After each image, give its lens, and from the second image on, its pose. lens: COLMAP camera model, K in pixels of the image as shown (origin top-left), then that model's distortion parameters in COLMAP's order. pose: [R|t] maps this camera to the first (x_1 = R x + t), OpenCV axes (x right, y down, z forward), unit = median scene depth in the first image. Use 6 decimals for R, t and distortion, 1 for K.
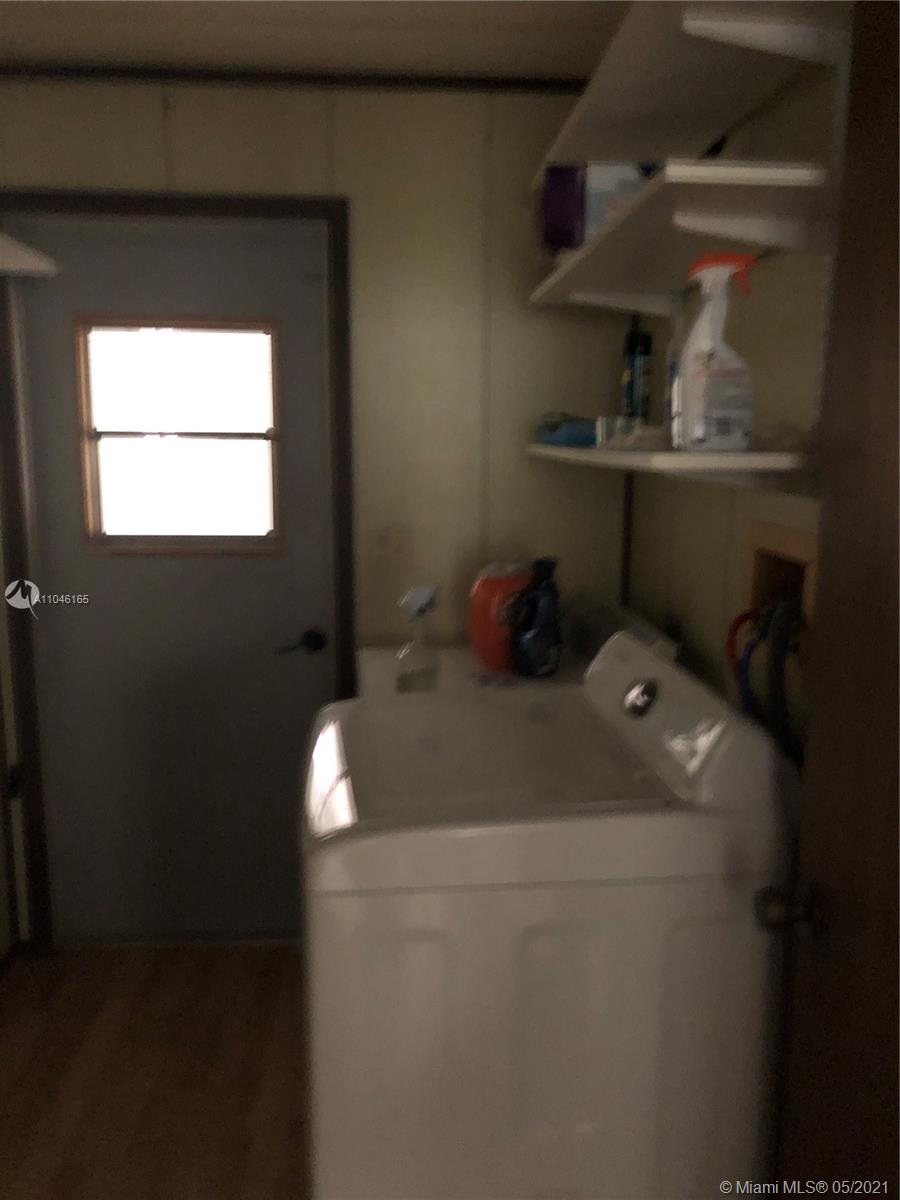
lens RADIAL K [[995.6, 0, 450.3], [0, 995.6, 601.3], [0, 0, 1]] dist [0.017303, -0.032655]
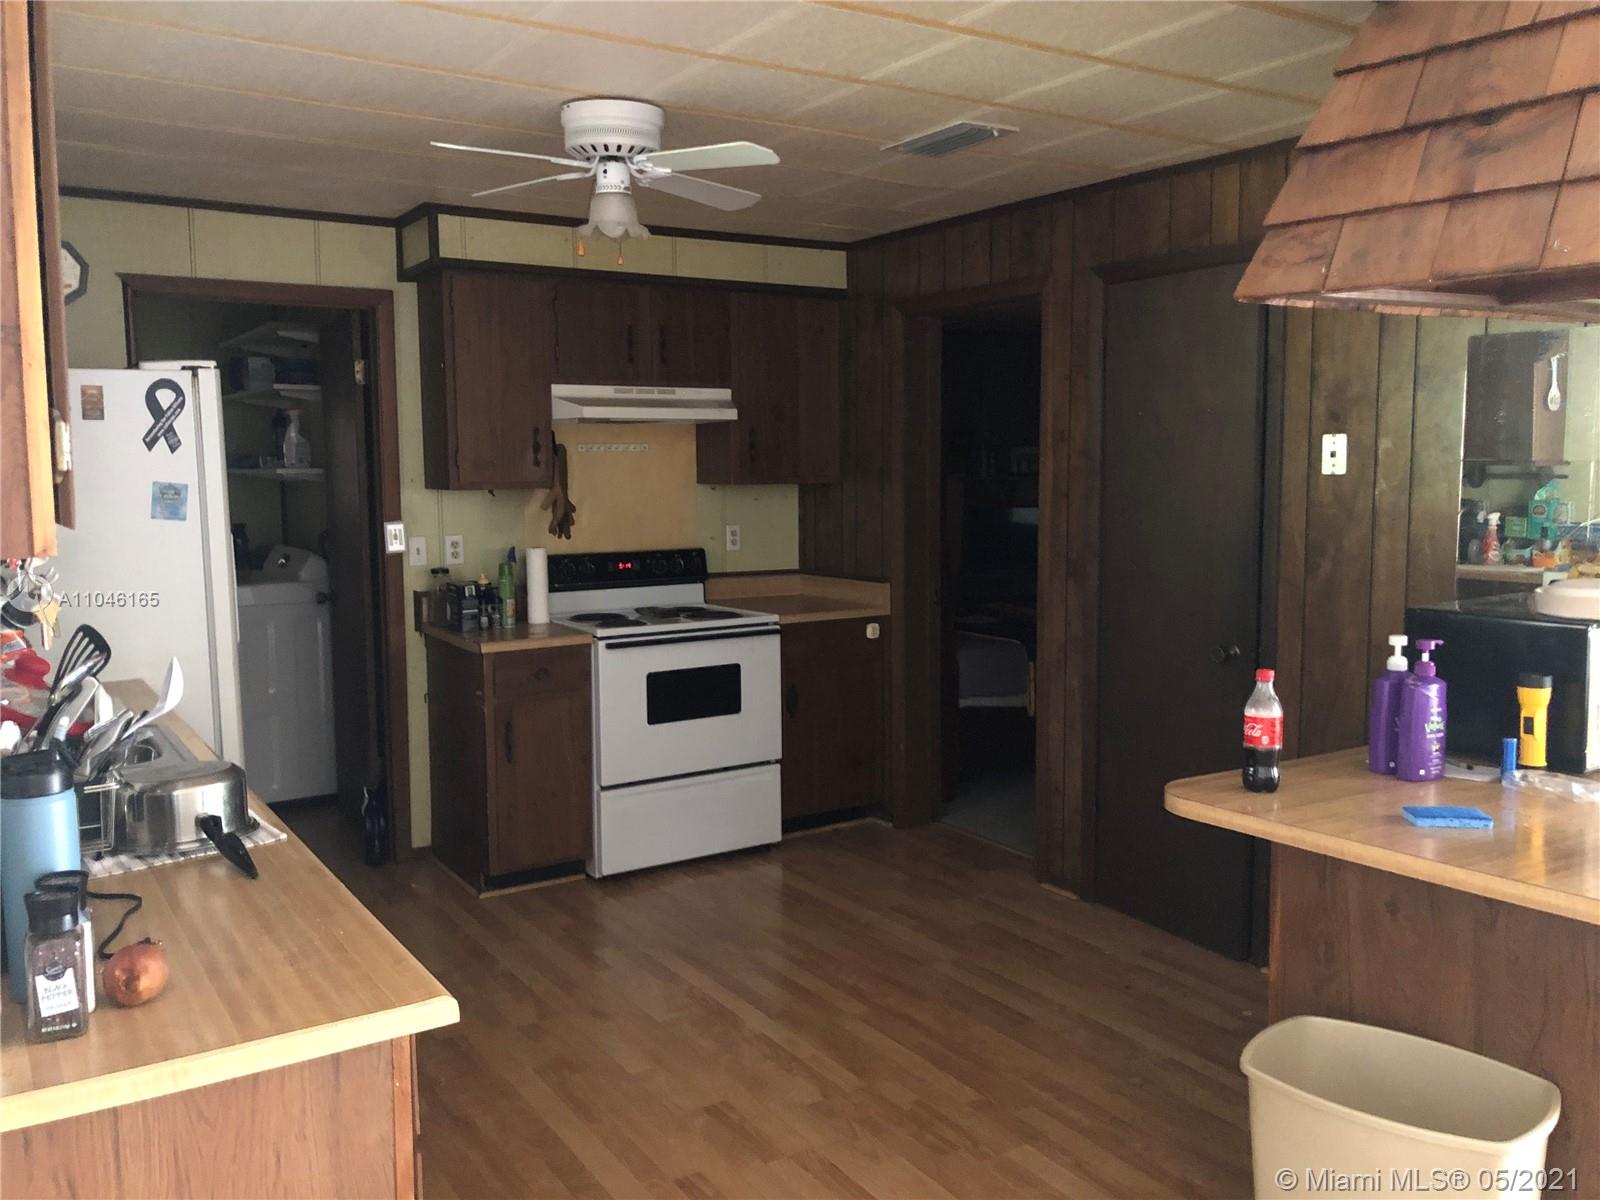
lens RADIAL K [[1327.4, 0, 800.7], [0, 1327.4, 598.7], [0, 0, 1]] dist [0.017303, -0.032655]
pose [[0.874343, -0.064656, 0.480983, -0.300537], [0.093347, 0.994985, -0.035938, 0.426463], [-0.476247, 0.076321, 0.875993, -2.595468]]
